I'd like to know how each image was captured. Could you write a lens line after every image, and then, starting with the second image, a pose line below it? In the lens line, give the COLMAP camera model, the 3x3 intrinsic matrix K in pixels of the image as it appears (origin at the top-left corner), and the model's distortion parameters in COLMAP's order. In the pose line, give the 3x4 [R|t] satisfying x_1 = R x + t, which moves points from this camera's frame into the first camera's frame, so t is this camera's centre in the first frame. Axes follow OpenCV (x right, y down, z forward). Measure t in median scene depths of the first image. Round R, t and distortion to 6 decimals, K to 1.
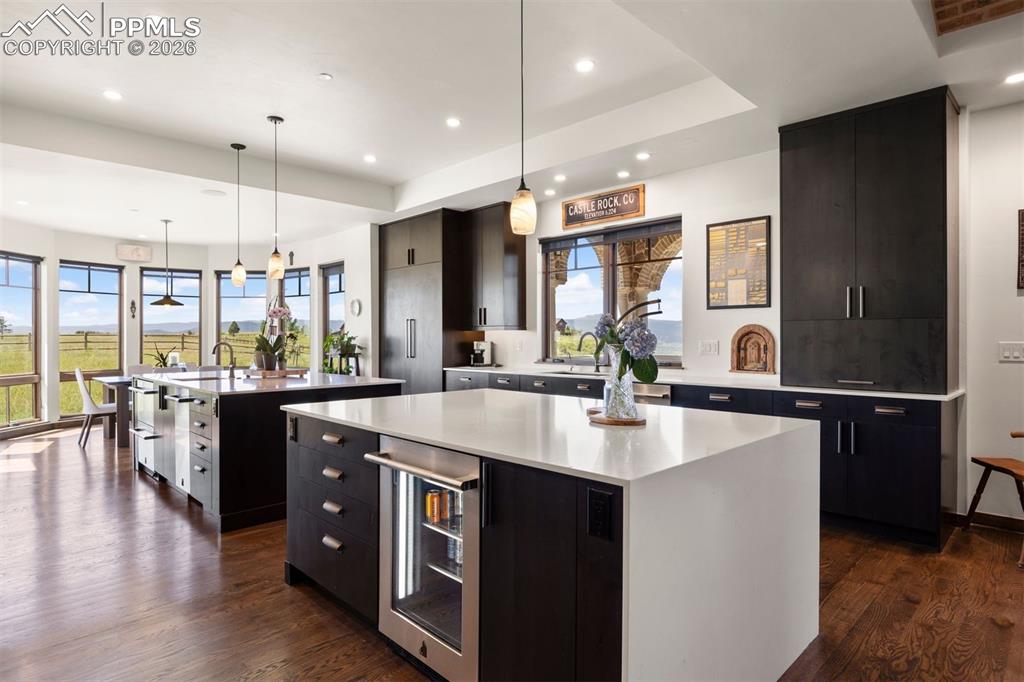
lens RADIAL K [[533.7, 0, 505.3], [0, 533.7, 335.0], [0, 0, 1]] dist [0.002777, 0.000496]
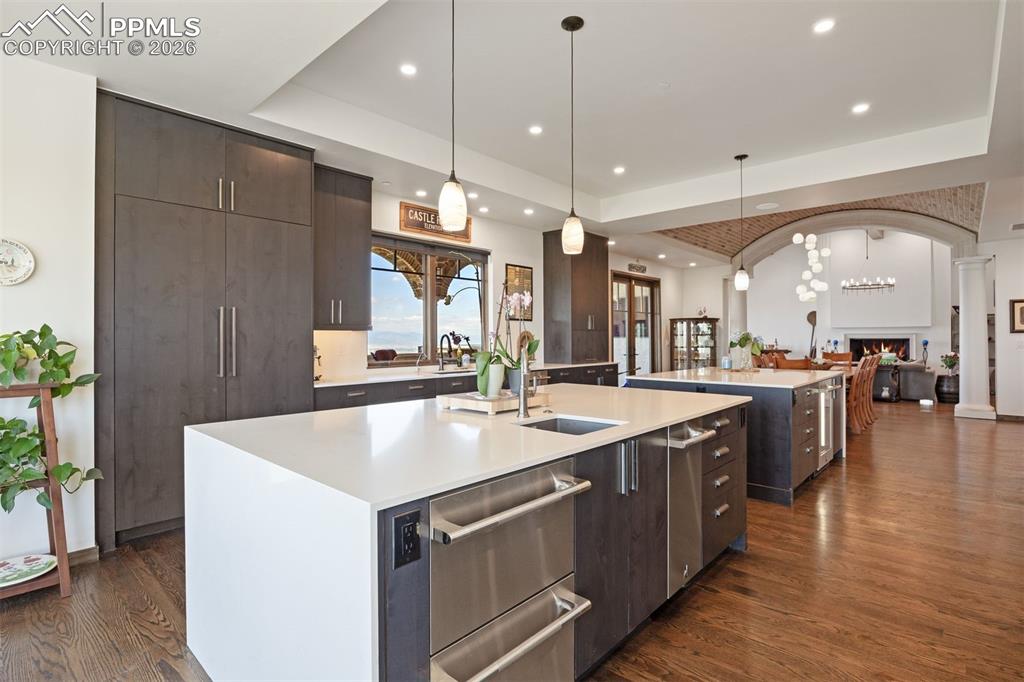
lens RADIAL K [[526.3, 0, 508.9], [0, 526.3, 337.1], [0, 0, 1]] dist [-0.000418, -0.000207]
pose [[-0.049338, 0.001900, 0.998780, -0.952378], [-0.000869, 0.999998, -0.001945, 0.001081], [-0.998782, -0.000964, -0.049336, 0.938921]]
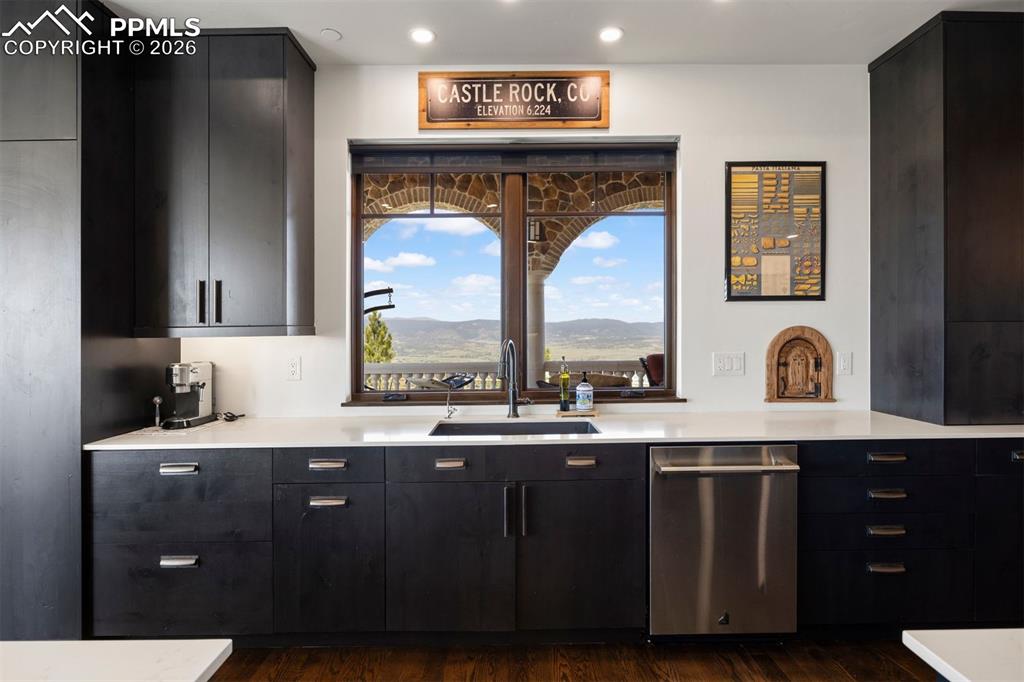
lens RADIAL K [[526.3, 0, 508.0], [0, 526.3, 335.0], [0, 0, 1]] dist [-0.000418, -0.000207]
pose [[0.703192, -0.010257, 0.710926, -0.198711], [0.006643, 0.999947, 0.007856, -0.013679], [-0.710969, -0.000801, 0.703223, 0.666802]]
